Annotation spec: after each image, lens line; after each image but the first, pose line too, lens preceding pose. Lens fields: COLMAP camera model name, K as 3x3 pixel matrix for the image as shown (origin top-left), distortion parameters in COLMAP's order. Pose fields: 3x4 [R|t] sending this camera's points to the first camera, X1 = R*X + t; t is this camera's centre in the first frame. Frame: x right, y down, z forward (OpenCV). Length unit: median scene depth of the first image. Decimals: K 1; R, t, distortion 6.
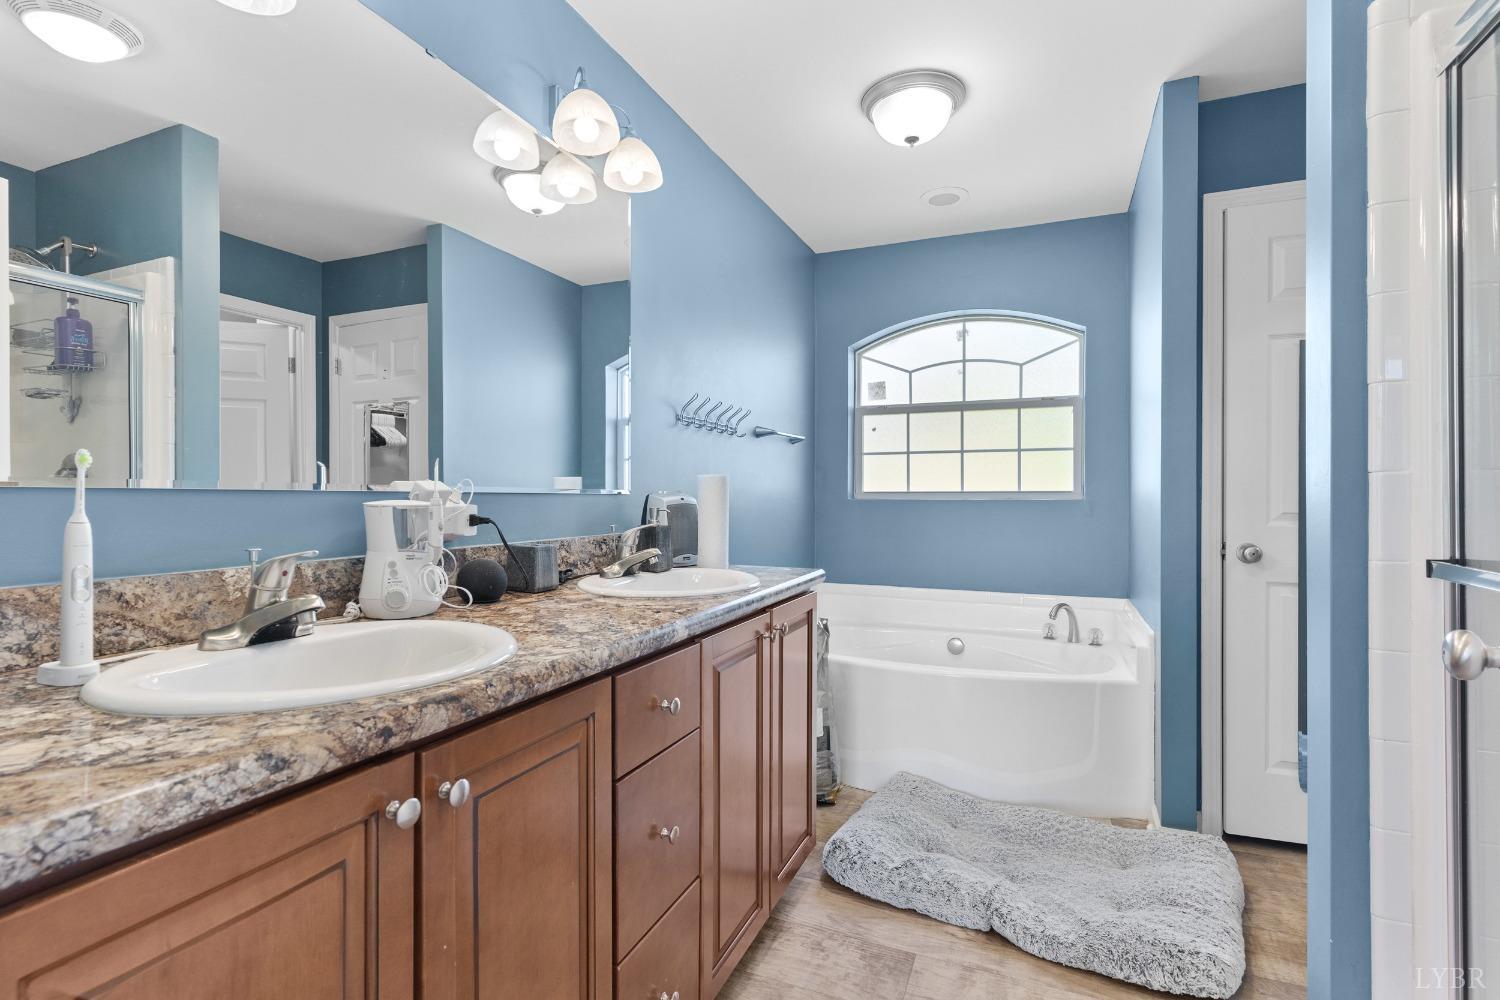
lens RADIAL K [[723.9, 0, 744.3], [0, 723.9, 498.2], [0, 0, 1]] dist [0.019303, -0.006853]
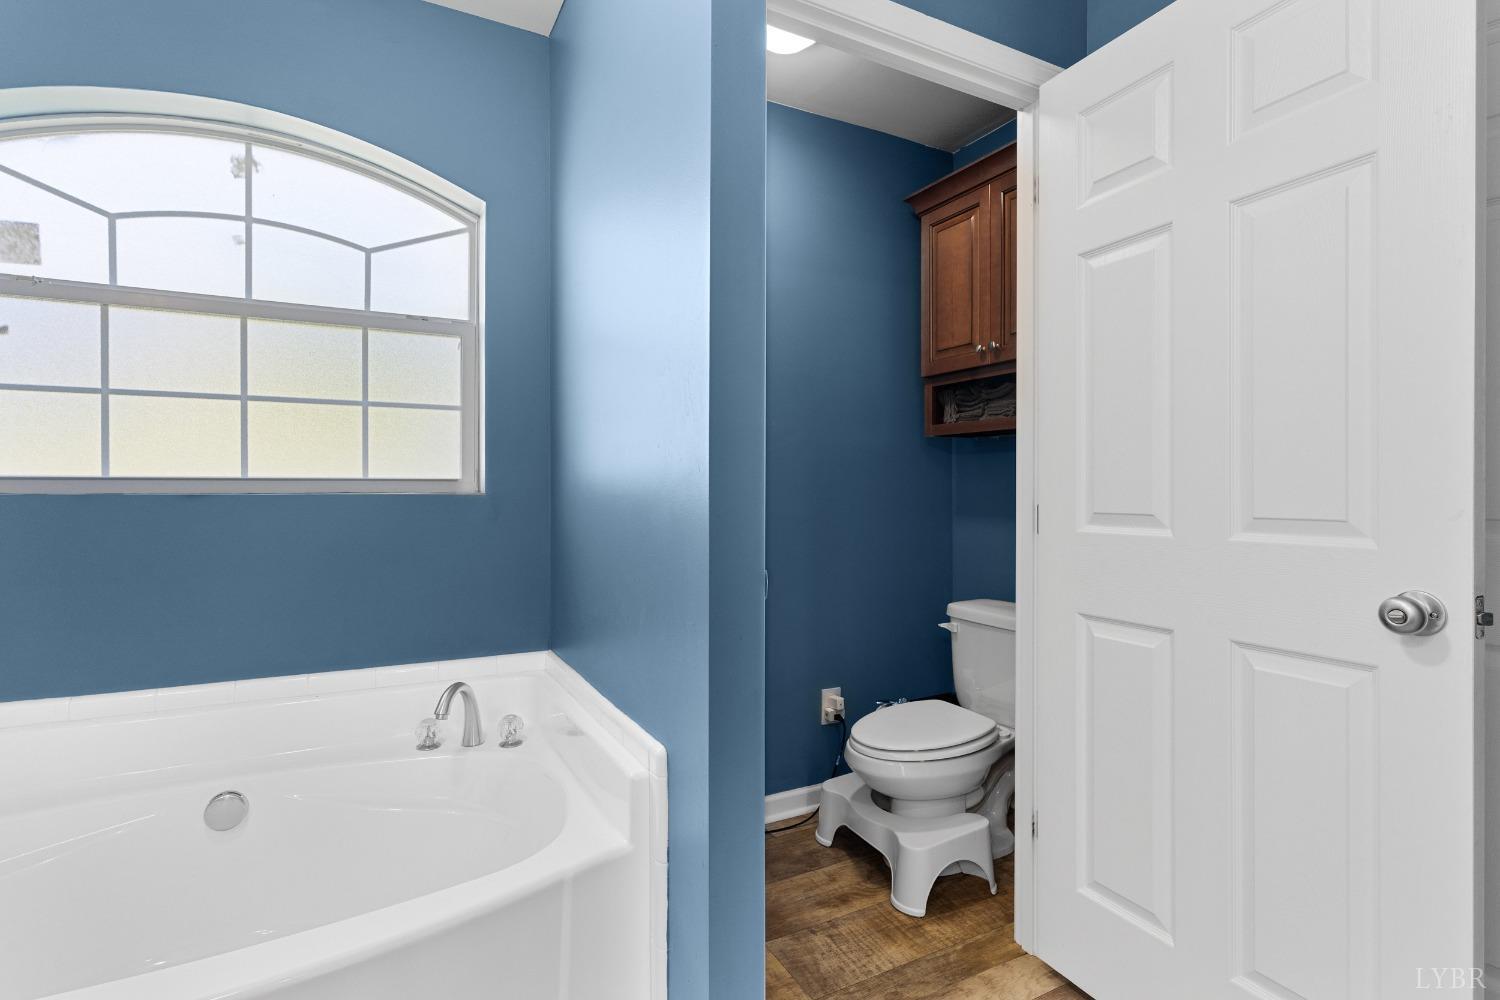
lens RADIAL K [[723.9, 0, 746.5], [0, 723.9, 485.5], [0, 0, 1]] dist [0.019303, -0.006853]
pose [[0.628590, -0.001223, 0.777736, 0.133269], [-0.005184, 0.999970, 0.005763, -0.008658], [-0.777720, -0.007654, 0.628564, 0.436305]]
